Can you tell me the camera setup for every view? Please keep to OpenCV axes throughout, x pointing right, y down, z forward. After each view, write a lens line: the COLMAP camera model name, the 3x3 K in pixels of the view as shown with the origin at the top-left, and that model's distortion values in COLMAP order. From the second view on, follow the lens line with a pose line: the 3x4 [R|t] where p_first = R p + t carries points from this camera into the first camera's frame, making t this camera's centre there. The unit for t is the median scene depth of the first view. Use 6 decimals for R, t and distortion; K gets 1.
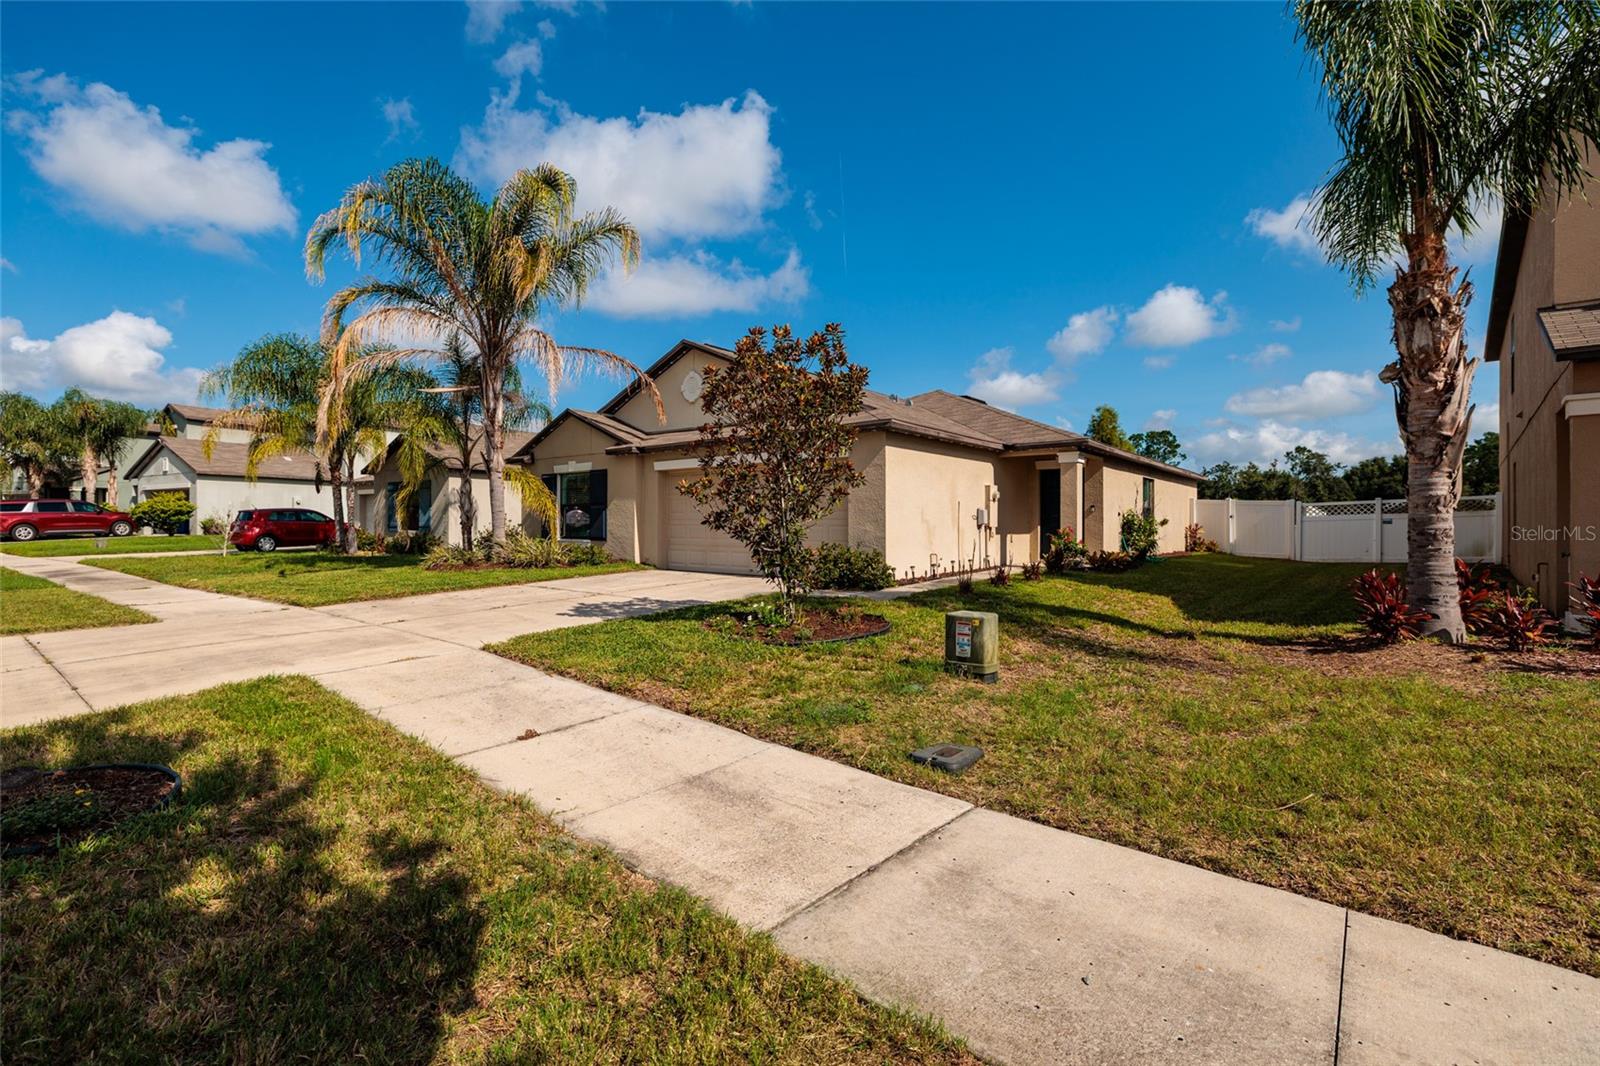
lens RADIAL K [[731.8, 0, 779.4], [0, 731.8, 513.9], [0, 0, 1]] dist [-0.007980, 0.000385]
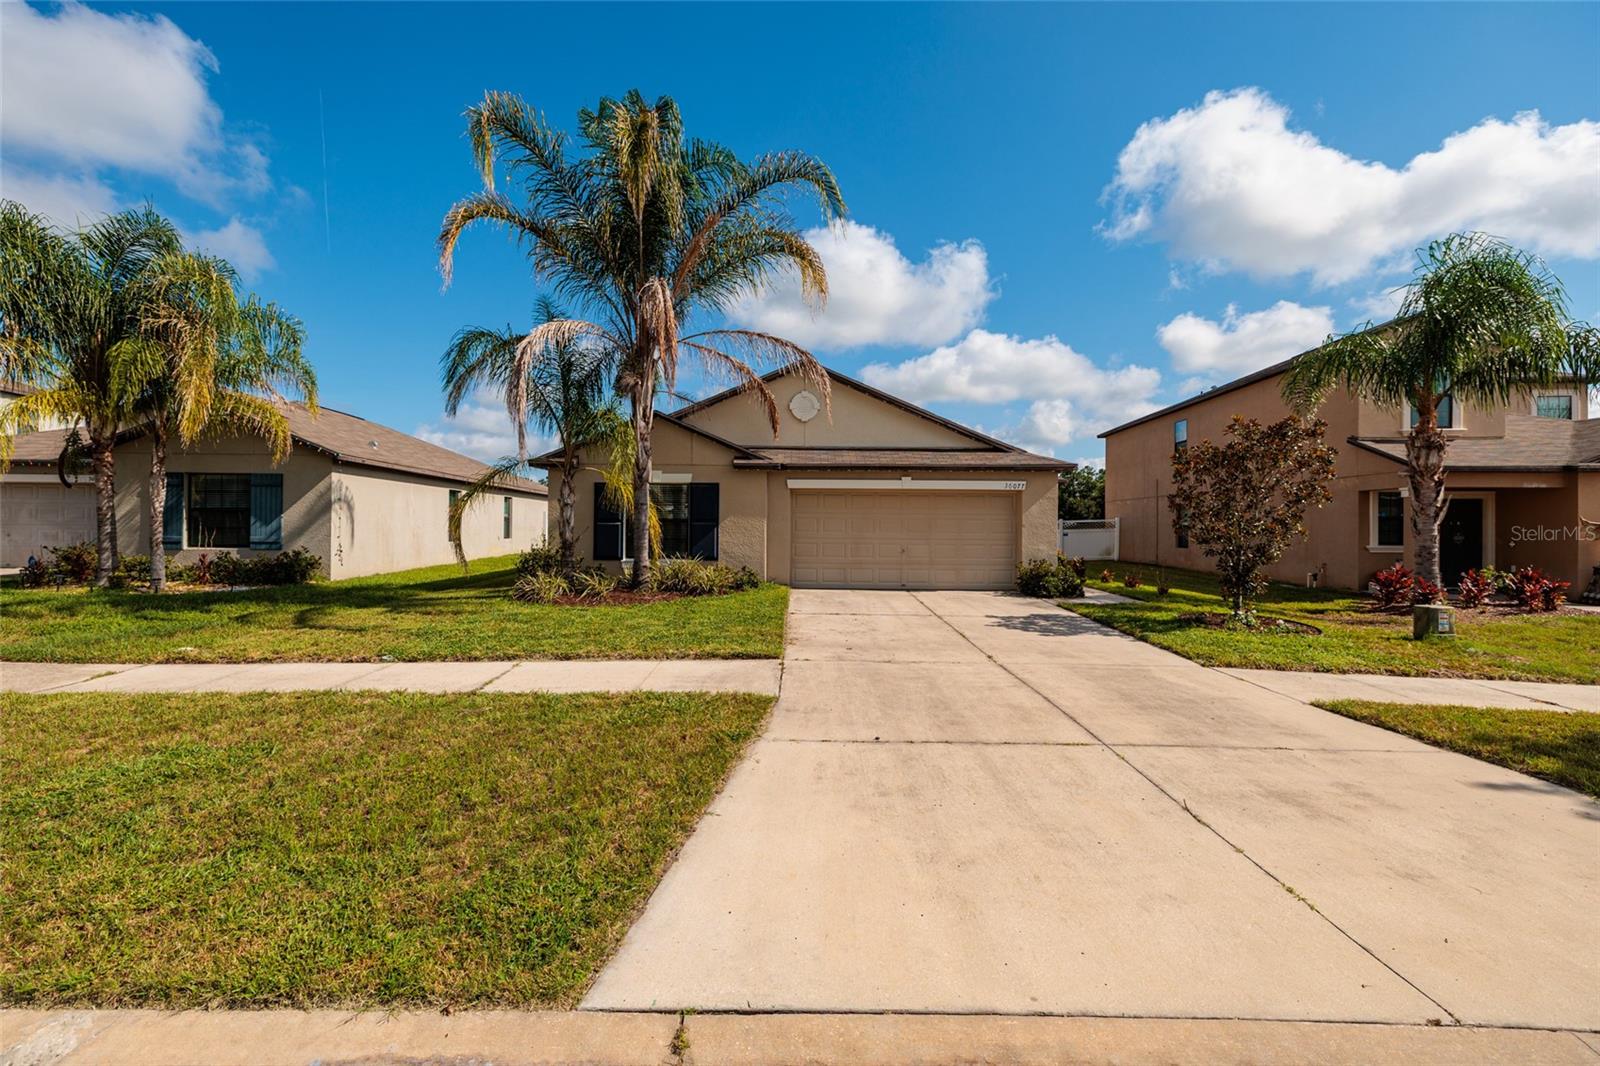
lens RADIAL K [[689.3, 0, 800.6], [0, 689.3, 536.0], [0, 0, 1]] dist [0.005633, -0.001616]
pose [[0.780404, -0.003757, 0.625264, -0.730295], [-0.015827, 0.999543, 0.025760, -0.019019], [-0.625075, -0.029999, 0.779988, 0.261573]]
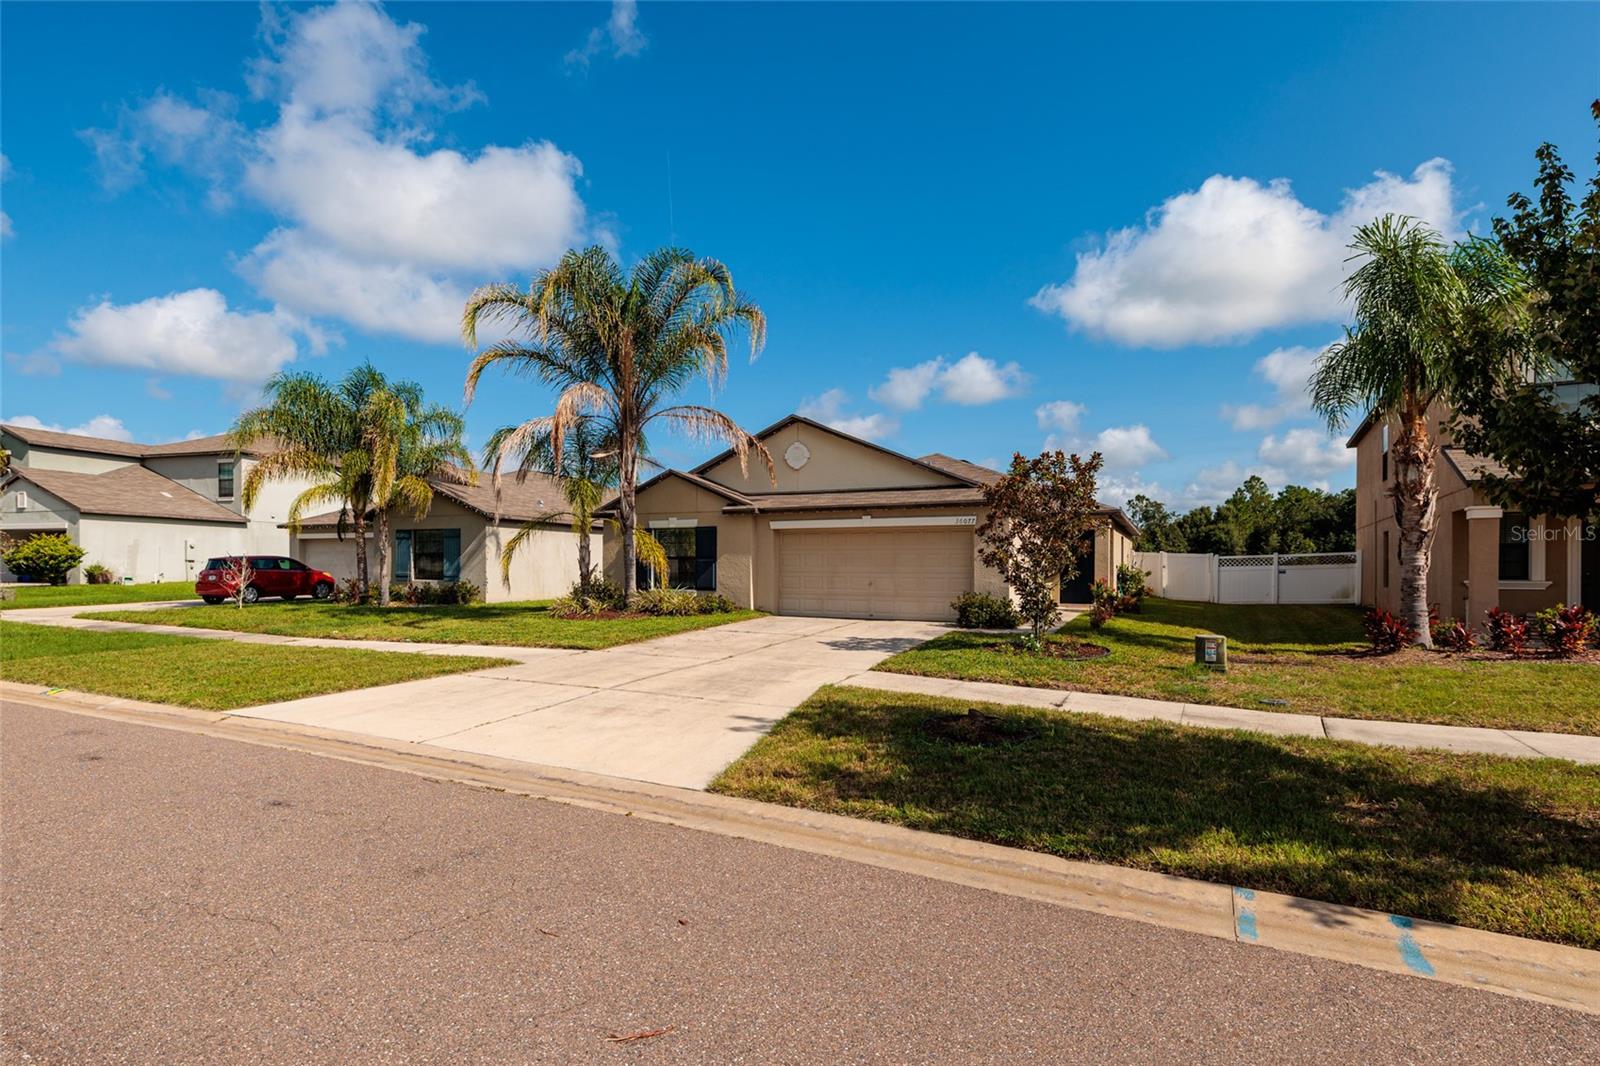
lens RADIAL K [[793.9, 0, 801.5], [0, 793.9, 558.3], [0, 0, 1]] dist [0.003145, 0.000627]
pose [[0.974045, 0.003954, 0.226320, -0.399671], [-0.004601, 0.999987, 0.002329, -0.016496], [-0.226308, -0.003310, 0.974050, -0.216069]]
